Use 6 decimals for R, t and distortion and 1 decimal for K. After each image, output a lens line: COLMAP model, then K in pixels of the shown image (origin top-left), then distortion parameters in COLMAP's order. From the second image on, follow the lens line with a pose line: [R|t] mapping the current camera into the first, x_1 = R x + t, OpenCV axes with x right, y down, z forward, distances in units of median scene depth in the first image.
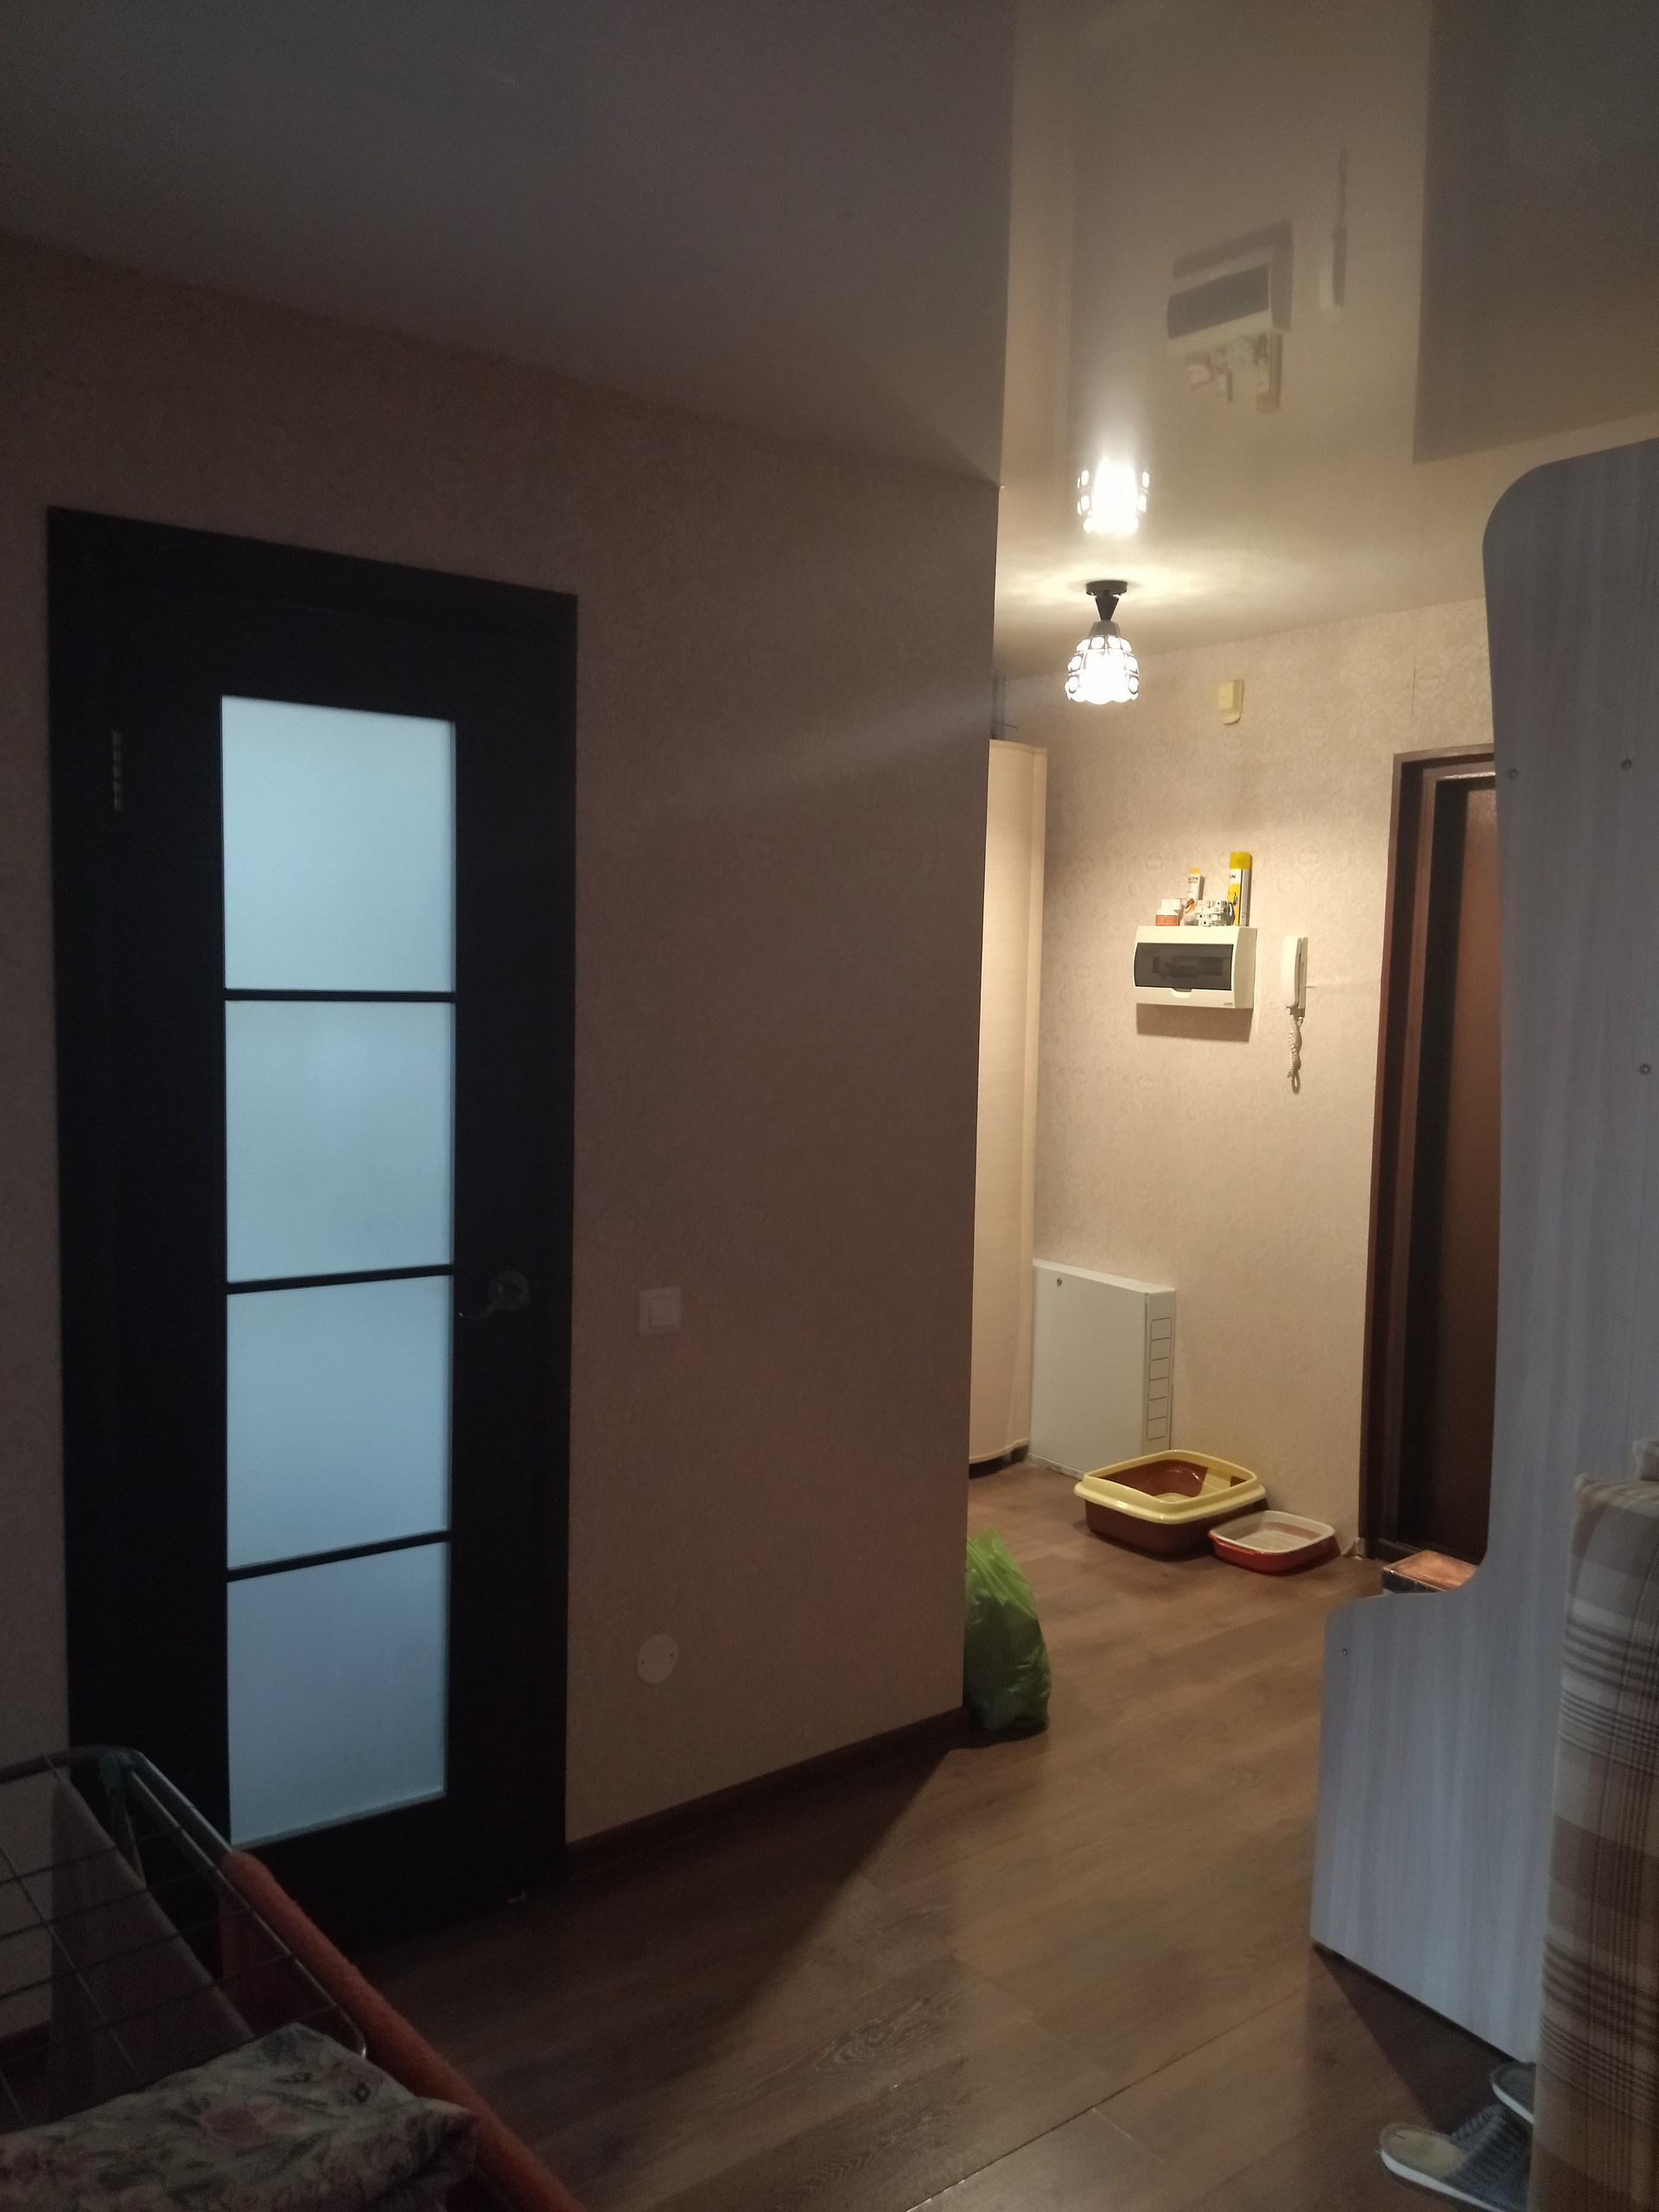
lens RADIAL K [[1705.5, 0, 828.7], [0, 1705.5, 1103.2], [0, 0, 1]] dist [0.006197, -0.015937]
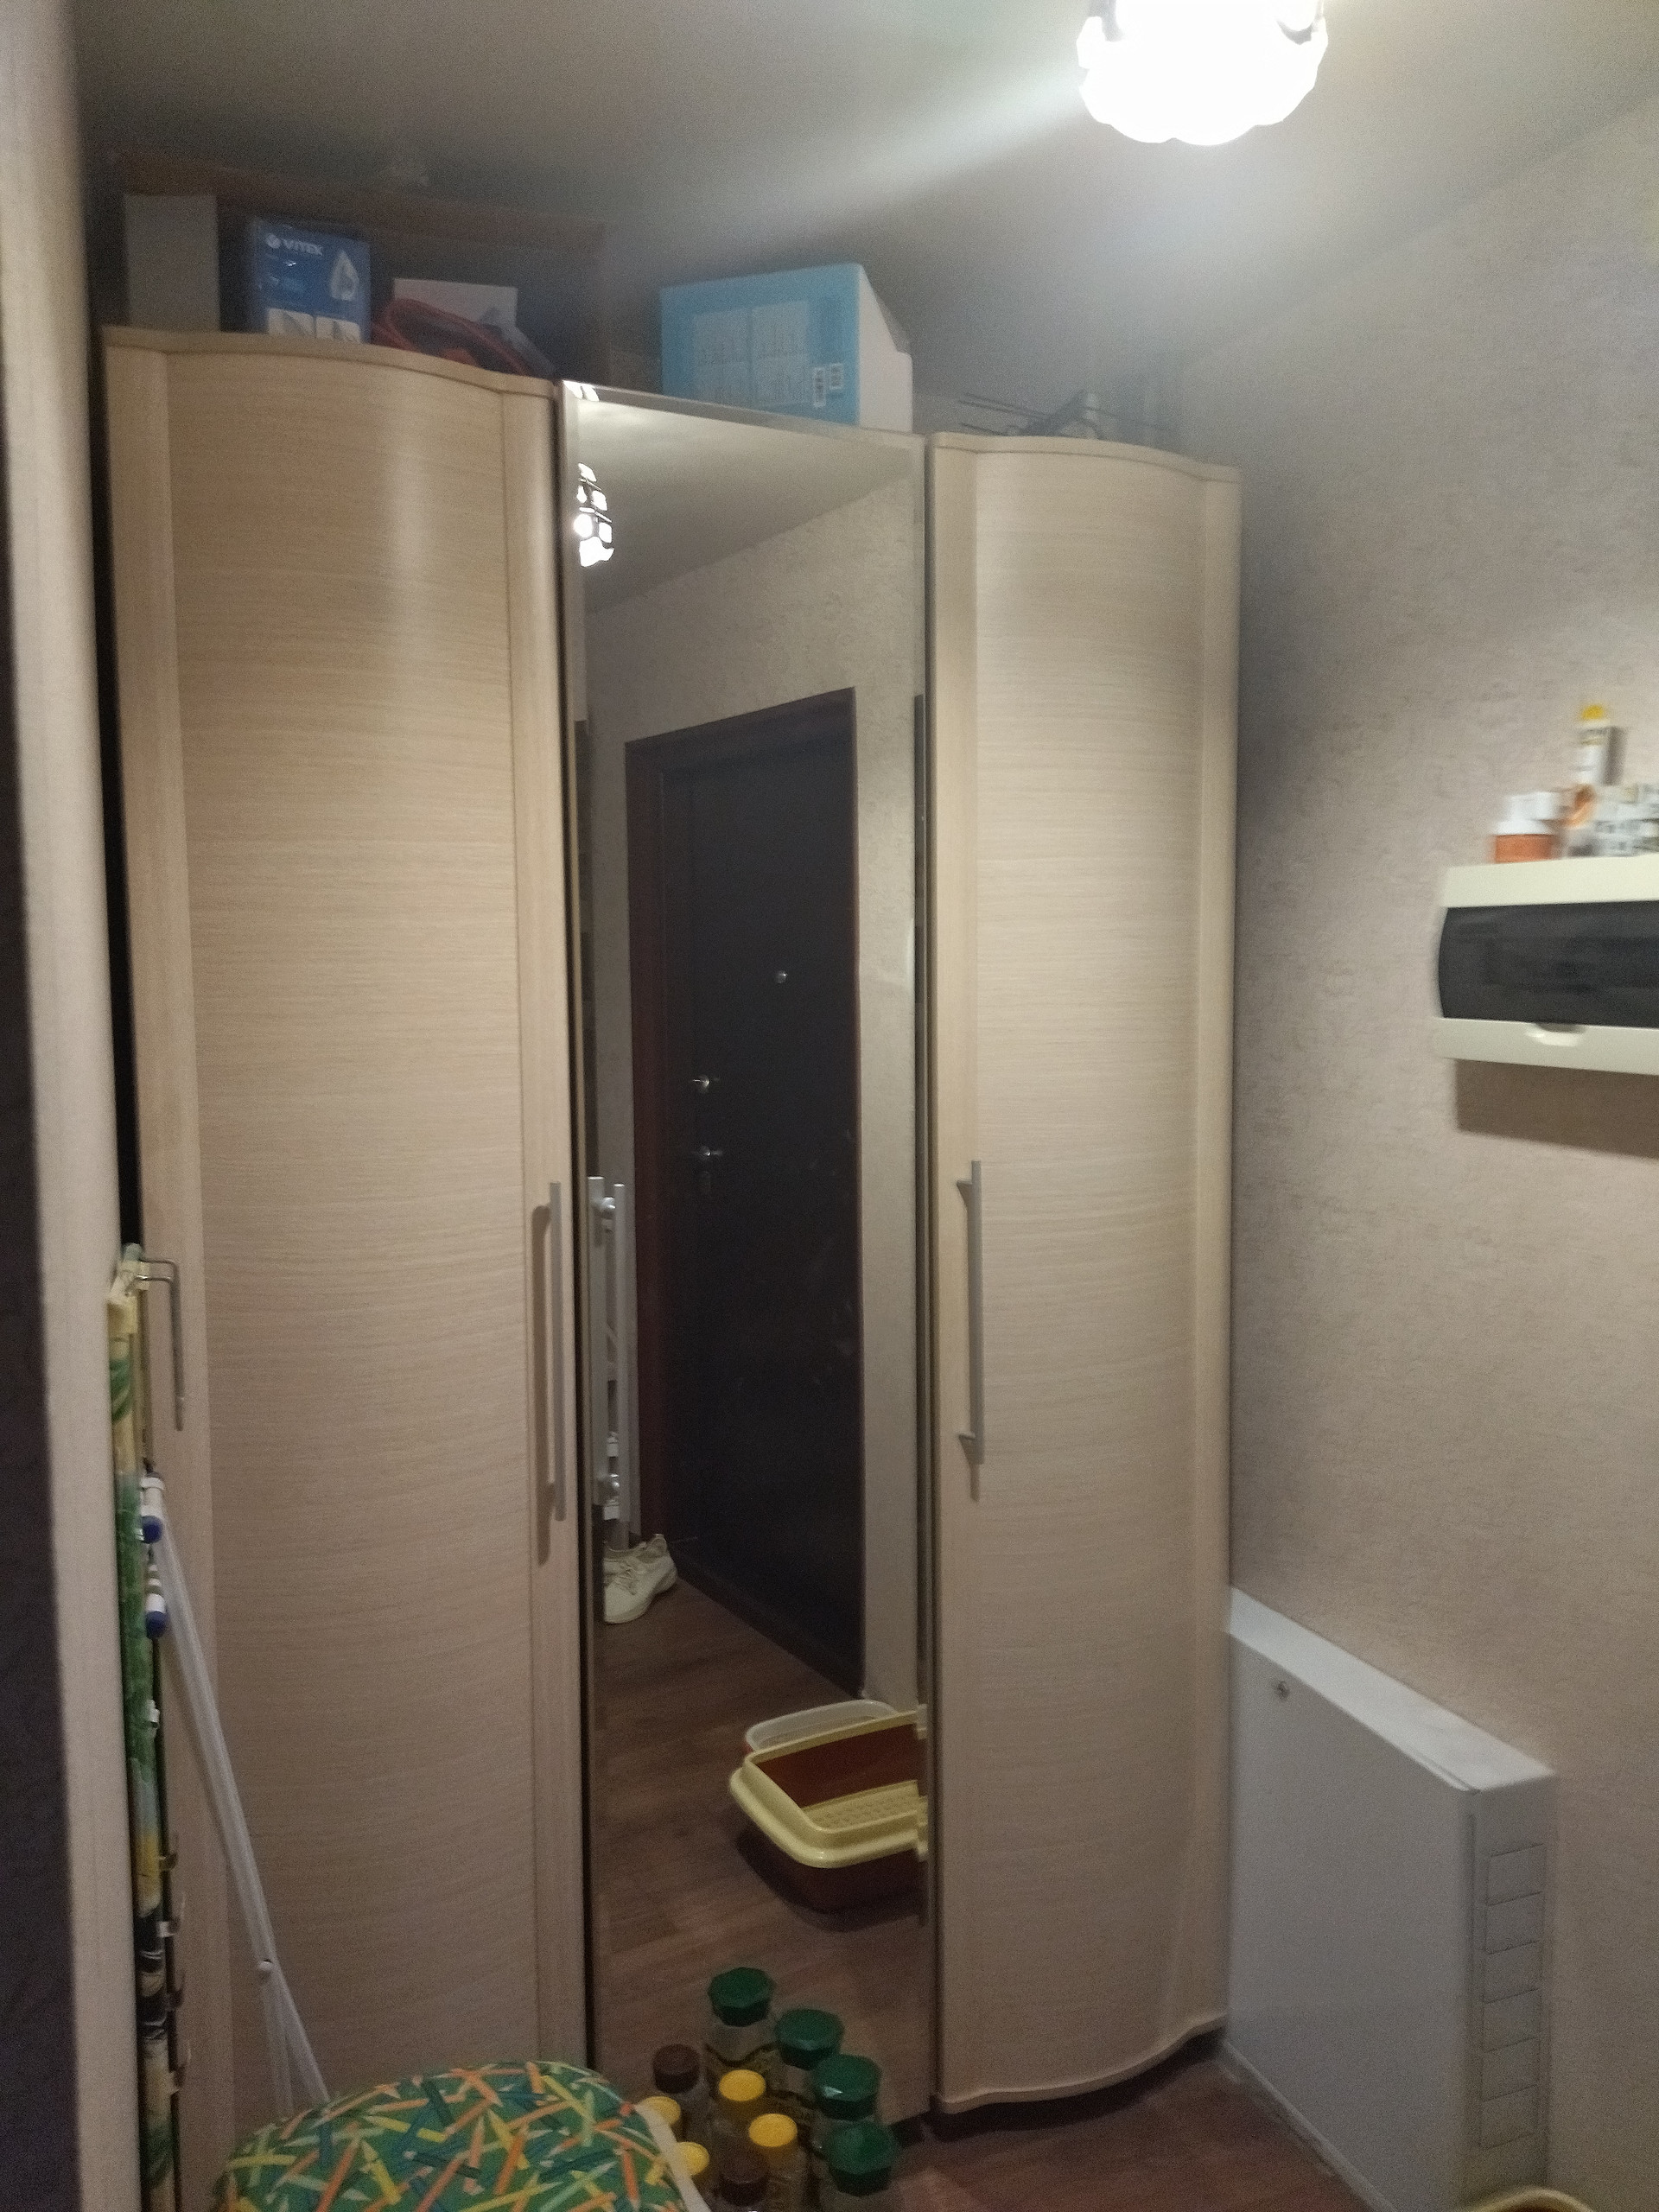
lens RADIAL K [[1705.5, 0, 831.0], [0, 1705.5, 1107.2], [0, 0, 1]] dist [0.006197, -0.015937]
pose [[0.965377, -0.001785, -0.260854, 0.146313], [0.000694, 0.999991, -0.004275, -0.045707], [0.260859, 0.003946, 0.965369, 0.576015]]
